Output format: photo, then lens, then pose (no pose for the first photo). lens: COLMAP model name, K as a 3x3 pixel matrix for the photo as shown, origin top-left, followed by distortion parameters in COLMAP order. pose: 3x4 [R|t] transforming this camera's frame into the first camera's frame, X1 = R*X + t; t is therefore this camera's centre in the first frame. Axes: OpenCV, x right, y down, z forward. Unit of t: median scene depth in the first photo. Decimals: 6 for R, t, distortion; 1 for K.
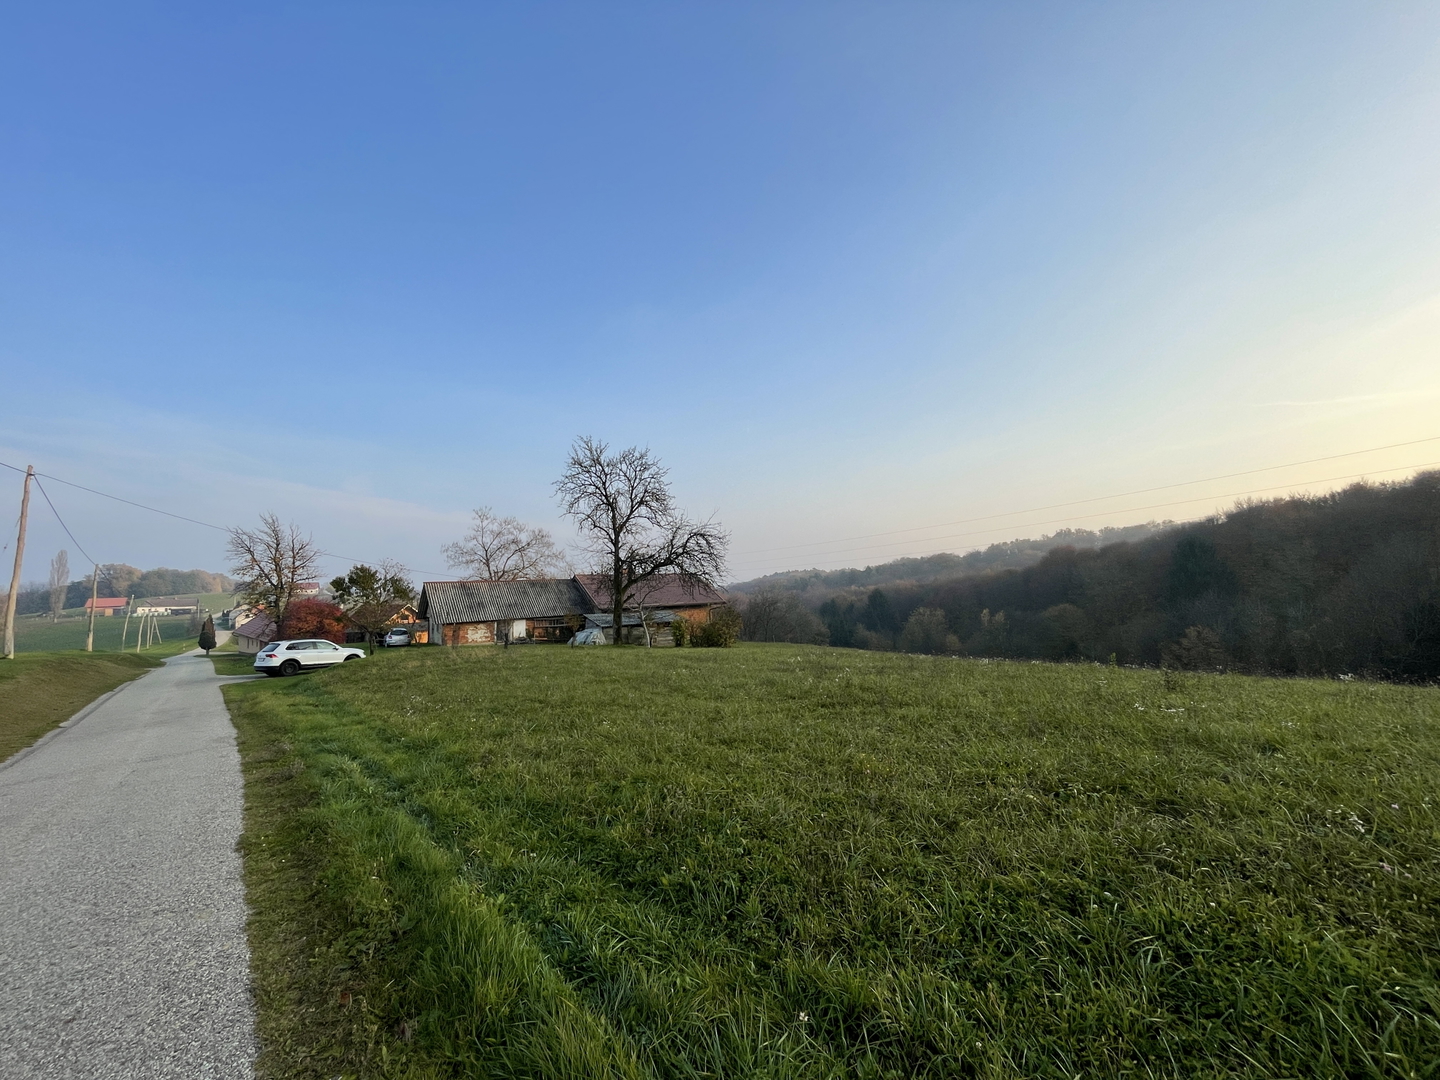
lens RADIAL K [[585.6, 0, 721.2], [0, 585.6, 536.1], [0, 0, 1]] dist [-0.003150, 0.000059]
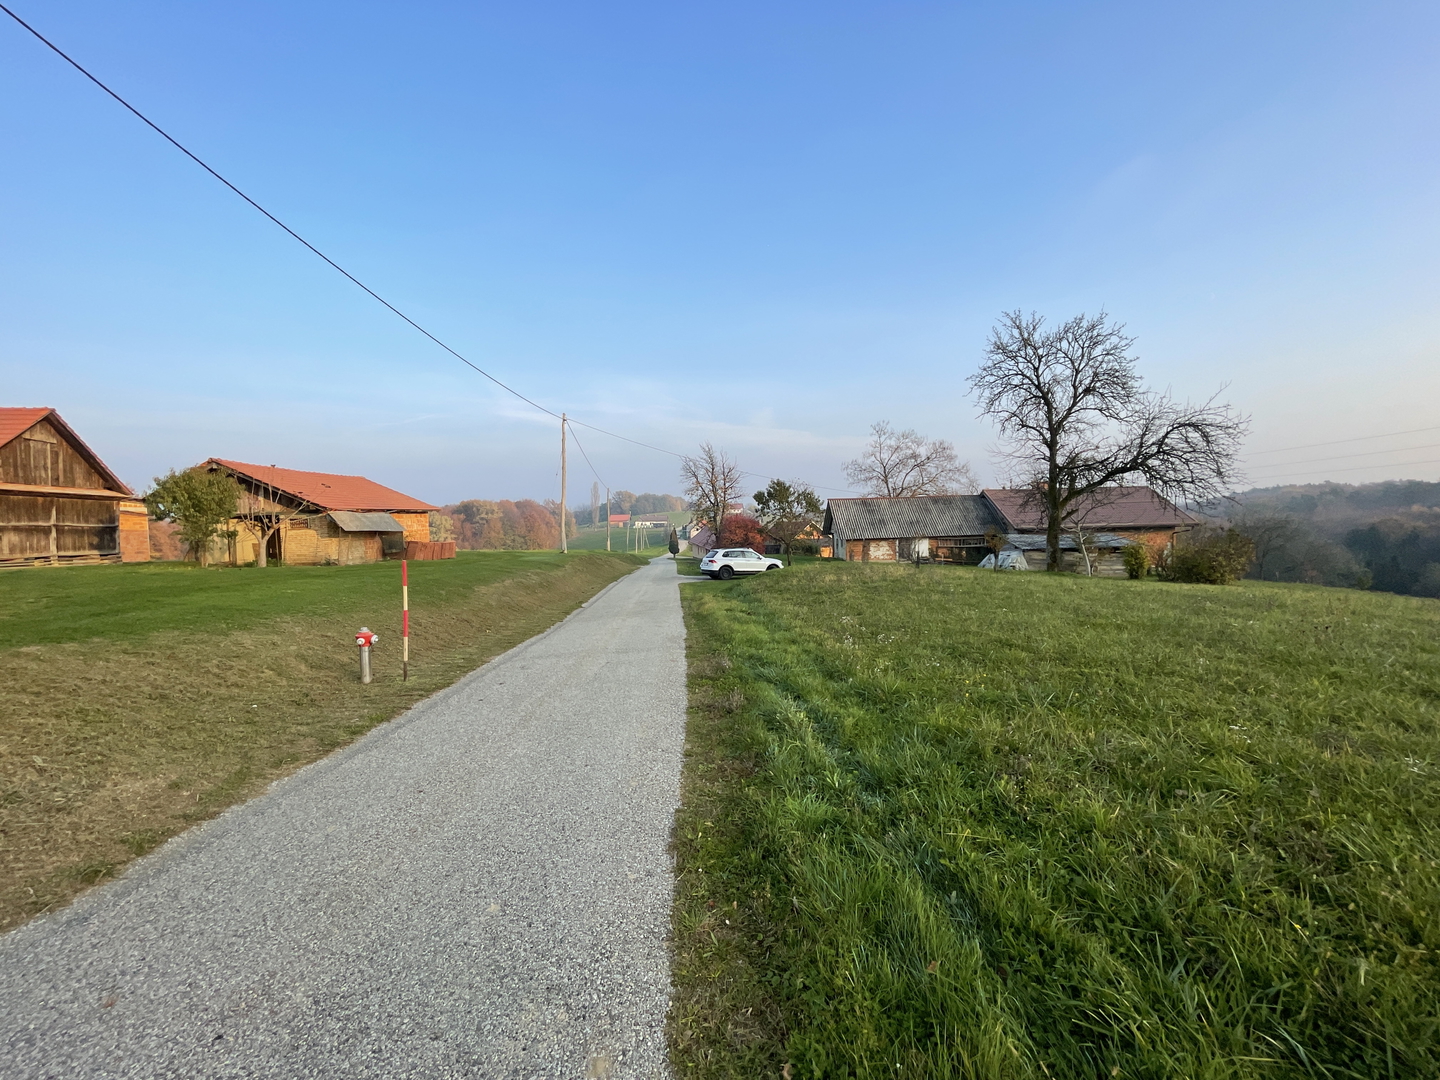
lens RADIAL K [[585.6, 0, 716.3], [0, 585.6, 537.0], [0, 0, 1]] dist [-0.003150, 0.000059]
pose [[0.798359, 0.030875, -0.601389, -0.044052], [0.051241, 0.991580, 0.118930, 0.012475], [0.599997, -0.125764, 0.790055, 0.060892]]
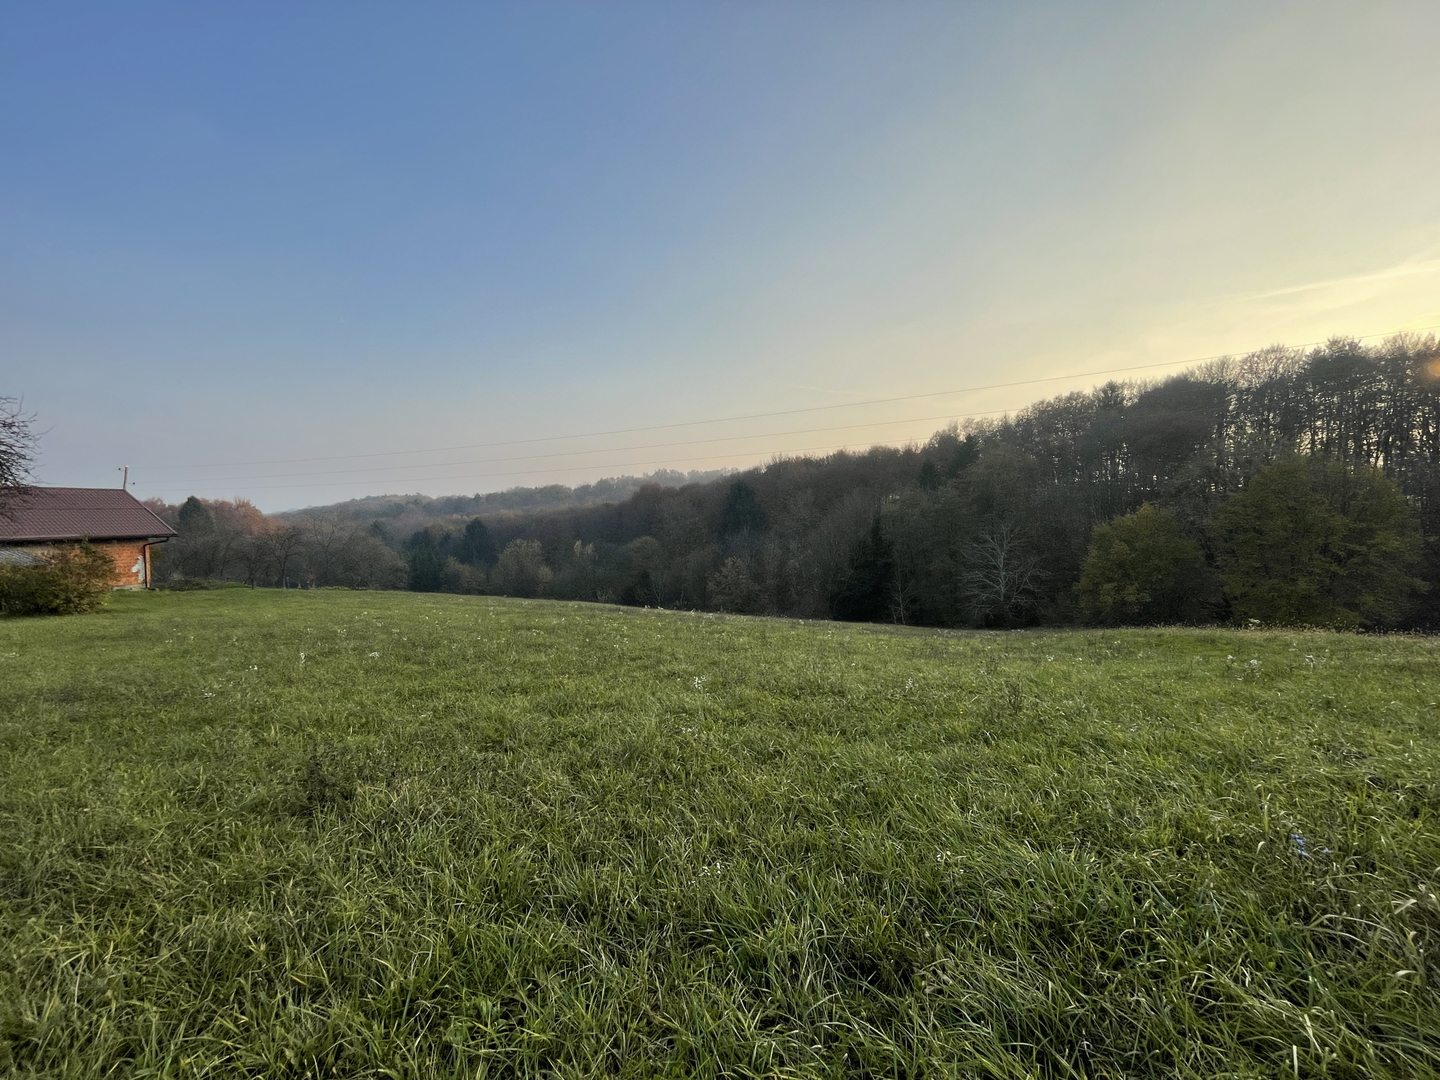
lens RADIAL K [[585.6, 0, 720.0], [0, 585.6, 539.3], [0, 0, 1]] dist [-0.003150, 0.000059]
pose [[0.809673, 0.003268, 0.586872, 0.150385], [-0.076402, 0.992061, 0.099884, 0.002055], [-0.581887, -0.125712, 0.803495, 0.099745]]
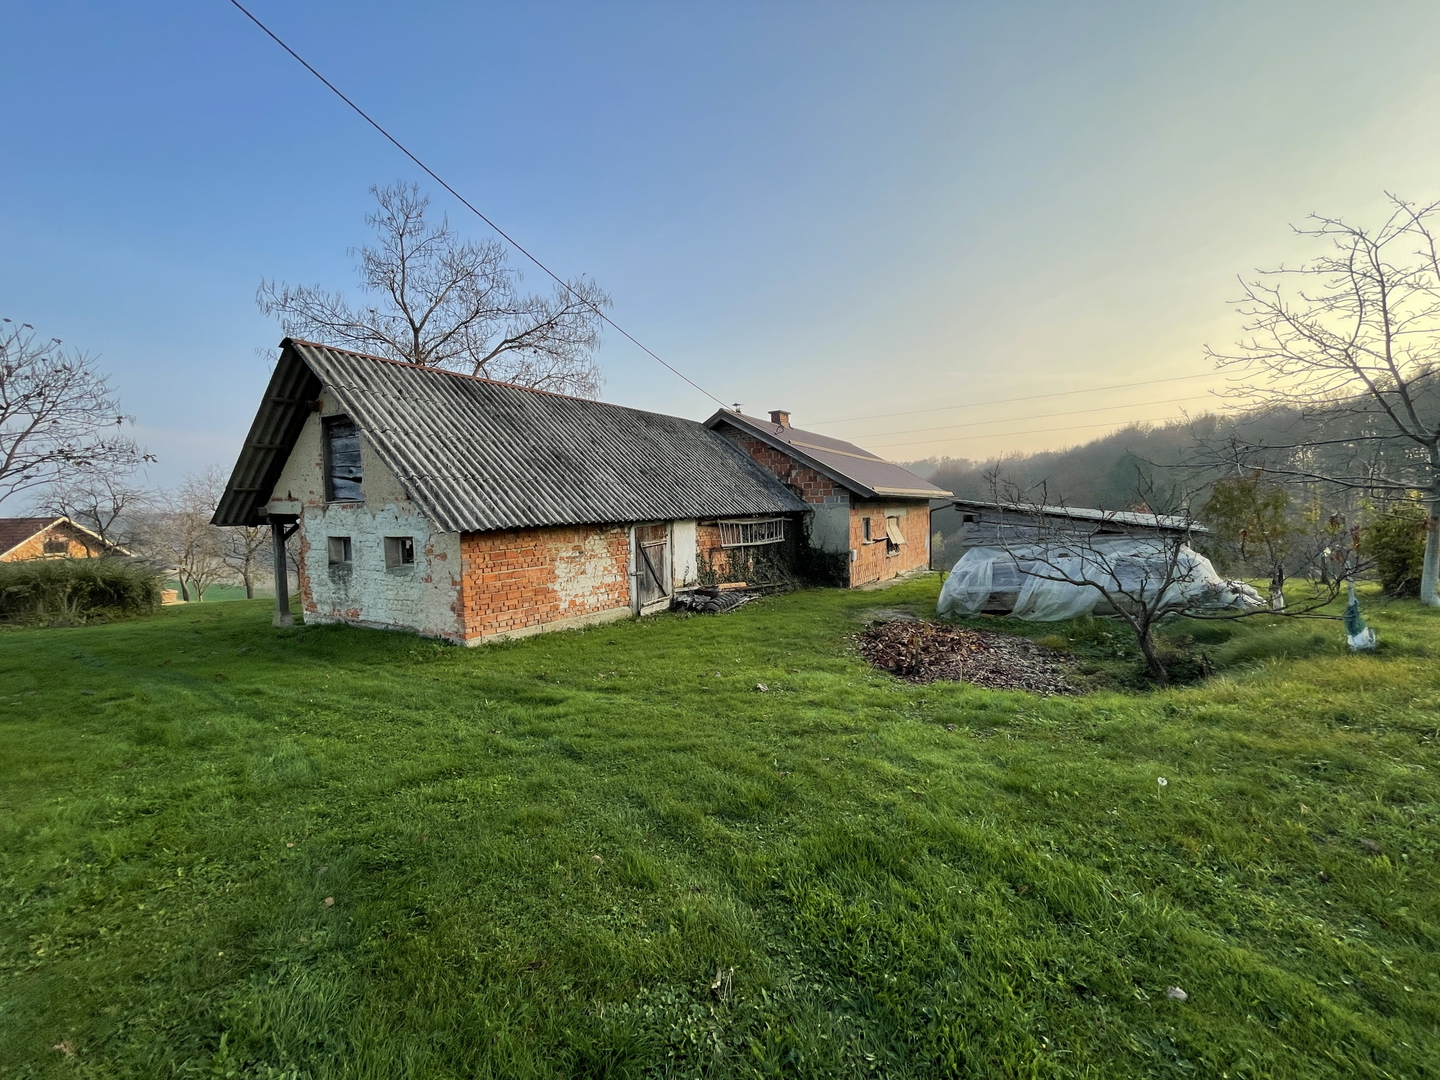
lens RADIAL K [[585.6, 0, 721.2], [0, 585.6, 543.1], [0, 0, 1]] dist [-0.003150, 0.000059]
pose [[0.936439, -0.006652, 0.350768, -0.436076], [-0.041469, 0.990712, 0.129498, 0.118135], [-0.348371, -0.135813, 0.927466, 0.746082]]
